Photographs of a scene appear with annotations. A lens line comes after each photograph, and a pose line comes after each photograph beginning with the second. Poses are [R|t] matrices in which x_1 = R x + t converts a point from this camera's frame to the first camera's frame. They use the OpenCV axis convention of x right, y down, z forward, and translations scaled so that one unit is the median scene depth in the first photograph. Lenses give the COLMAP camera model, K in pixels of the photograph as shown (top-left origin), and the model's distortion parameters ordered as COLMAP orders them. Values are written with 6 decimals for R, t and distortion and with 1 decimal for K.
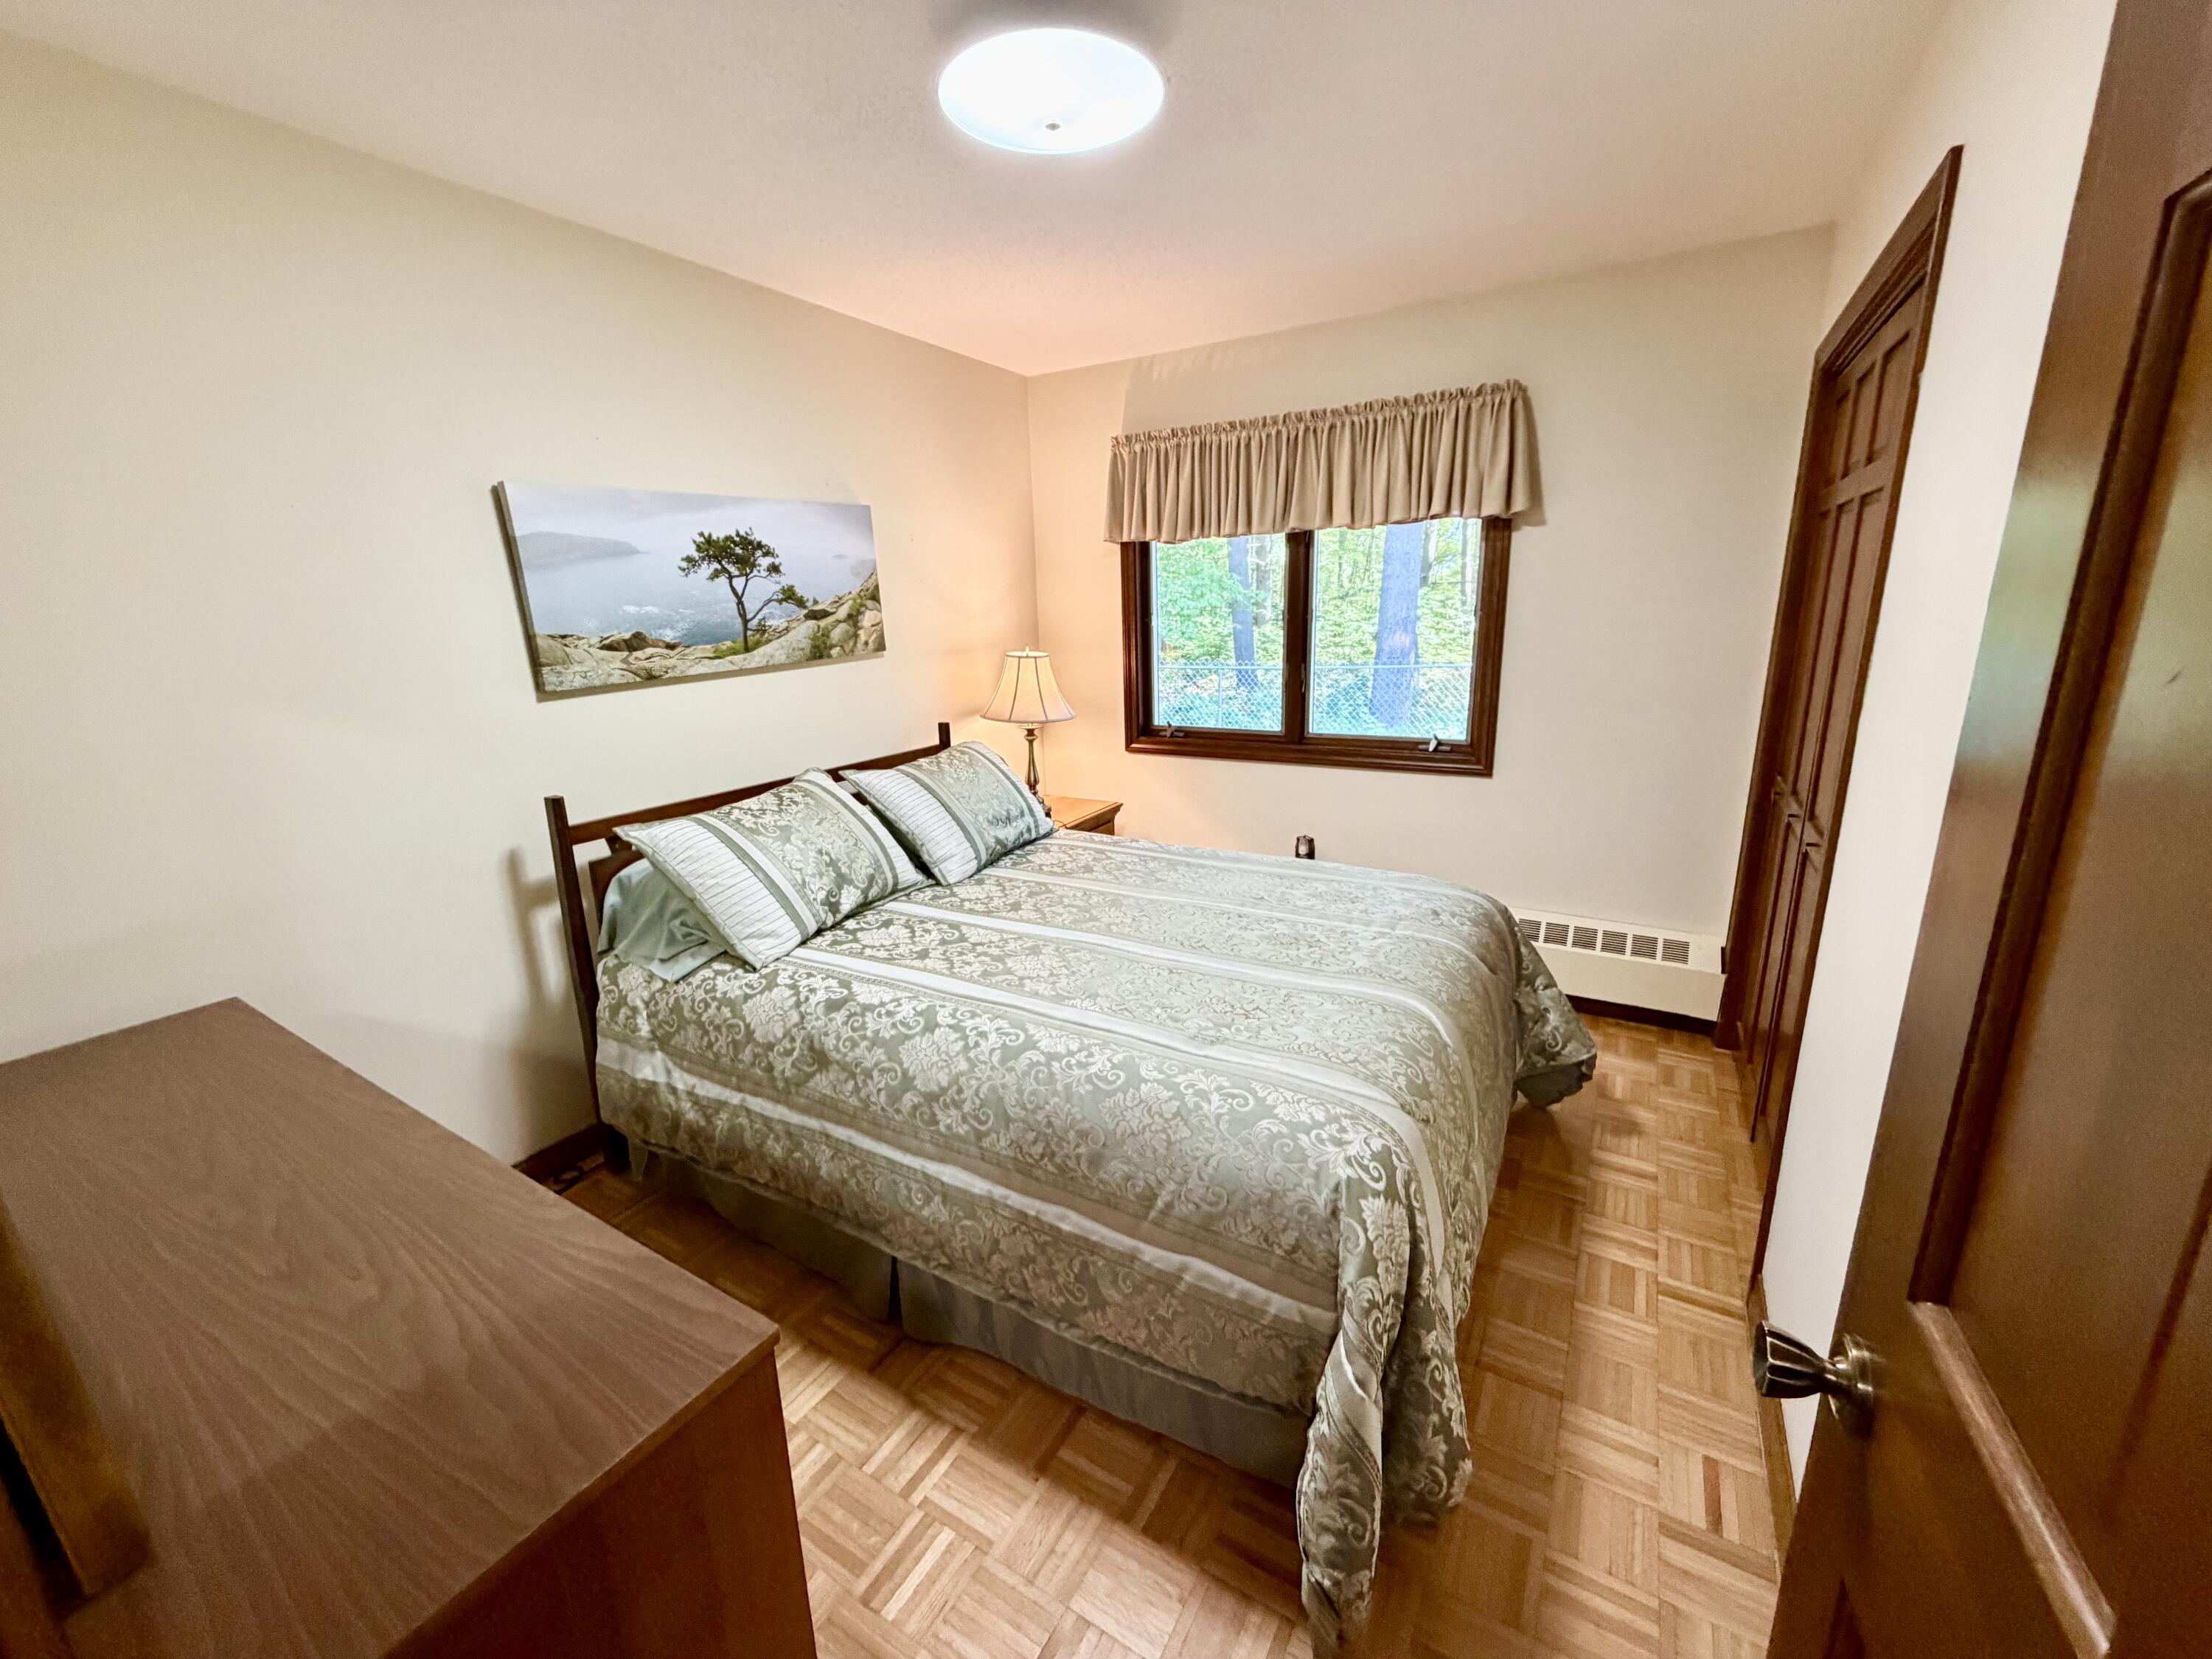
lens RADIAL K [[880.0, 0, 1107.1], [0, 880.0, 828.7], [0, 0, 1]] dist [0.000070, 0.000171]
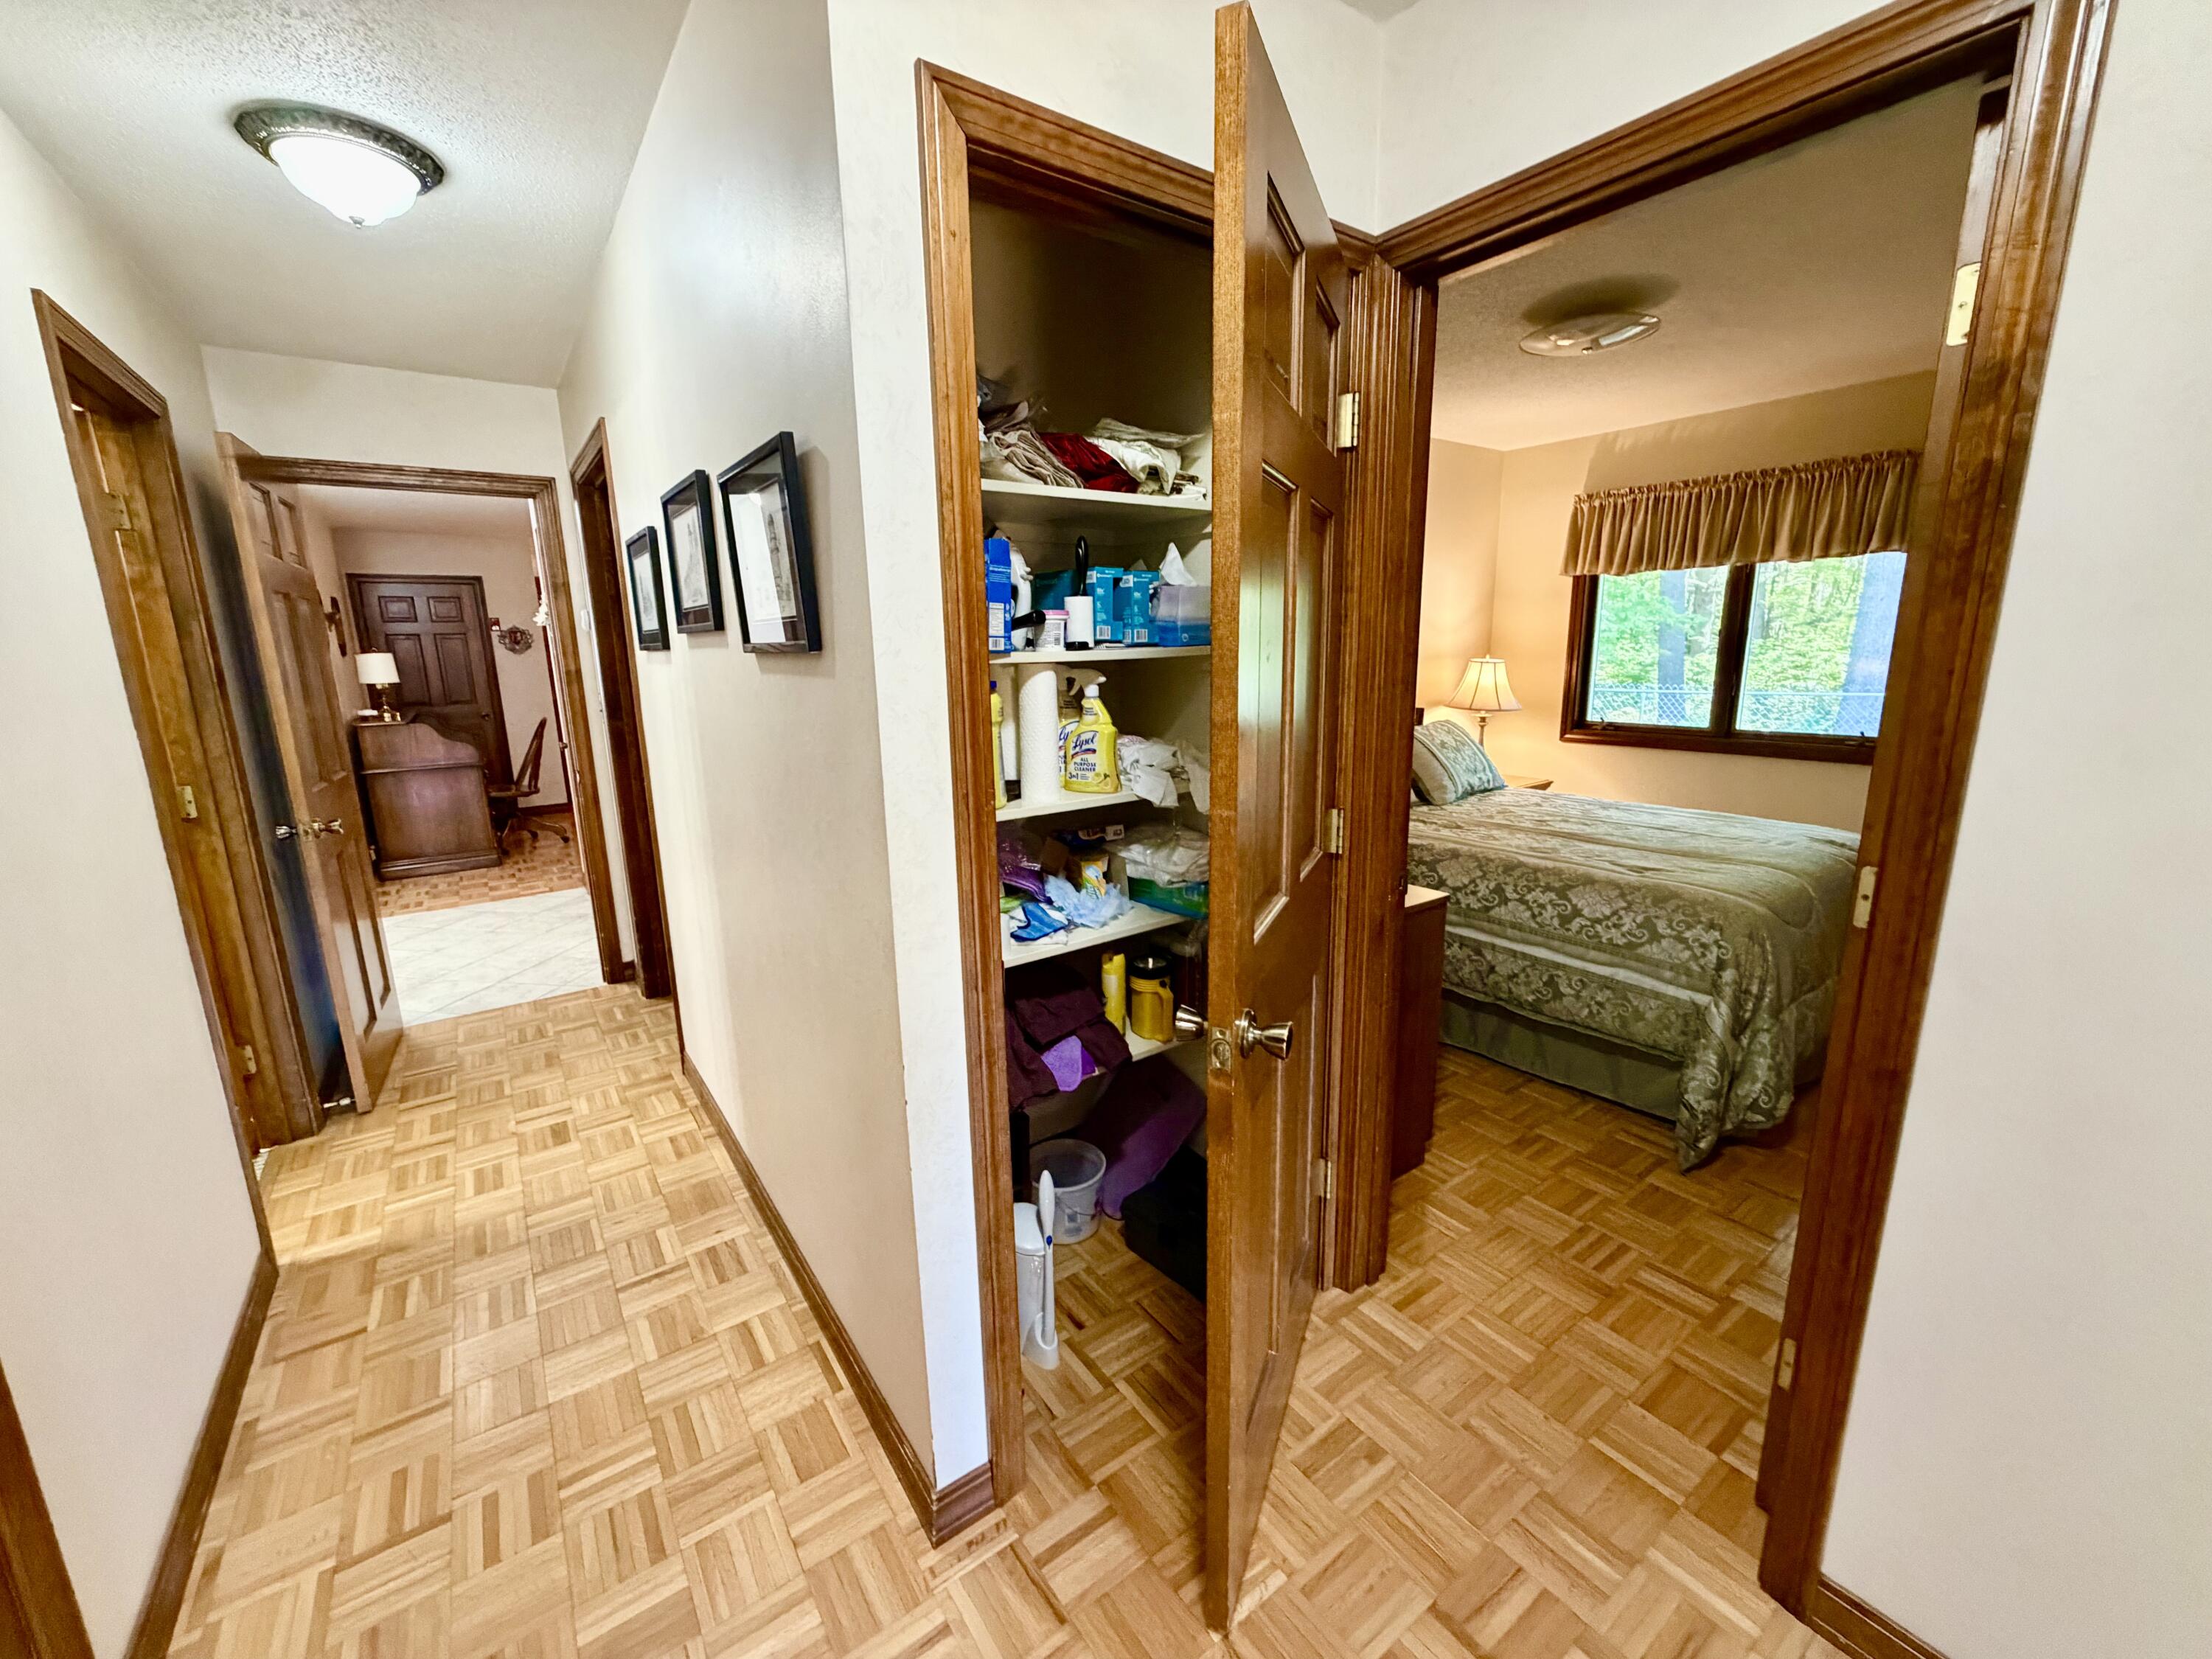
lens RADIAL K [[880.0, 0, 1096.2], [0, 880.0, 827.0], [0, 0, 1]] dist [0.000070, 0.000171]
pose [[0.913245, 0.091266, -0.397056, -0.079014], [-0.103230, 0.994619, -0.008812, 0.124603], [0.394115, 0.049035, 0.917752, -0.442303]]
